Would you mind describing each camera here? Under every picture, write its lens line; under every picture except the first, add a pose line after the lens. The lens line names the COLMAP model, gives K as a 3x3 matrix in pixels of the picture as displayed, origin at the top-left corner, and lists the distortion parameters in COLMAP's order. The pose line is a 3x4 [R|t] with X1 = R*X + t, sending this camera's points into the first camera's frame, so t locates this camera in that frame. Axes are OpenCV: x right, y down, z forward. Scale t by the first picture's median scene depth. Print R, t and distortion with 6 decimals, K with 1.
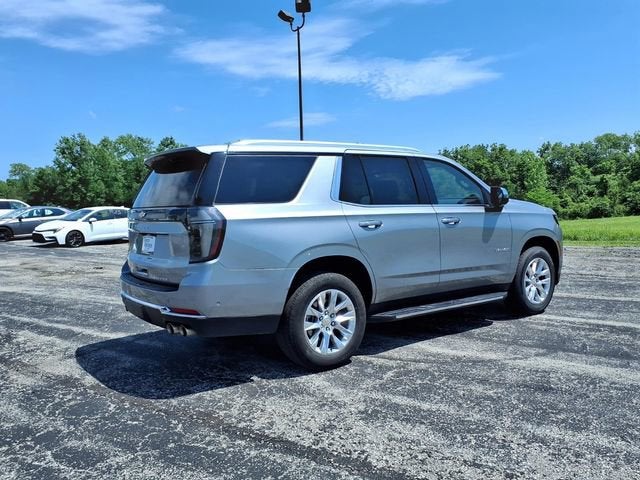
lens RADIAL K [[511.9, 0, 332.9], [0, 511.9, 276.7], [0, 0, 1]] dist [0.011716, -0.022996]
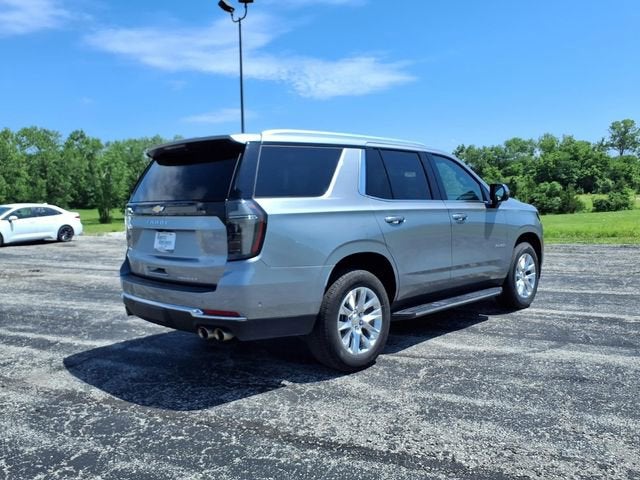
lens RADIAL K [[511.9, 0, 327.1], [0, 511.9, 283.6], [0, 0, 1]] dist [0.011716, -0.022996]
pose [[0.988683, -0.018498, 0.148872, -0.202225], [0.016390, 0.999747, 0.015378, 0.001884], [-0.149119, -0.012764, 0.988737, 0.052911]]
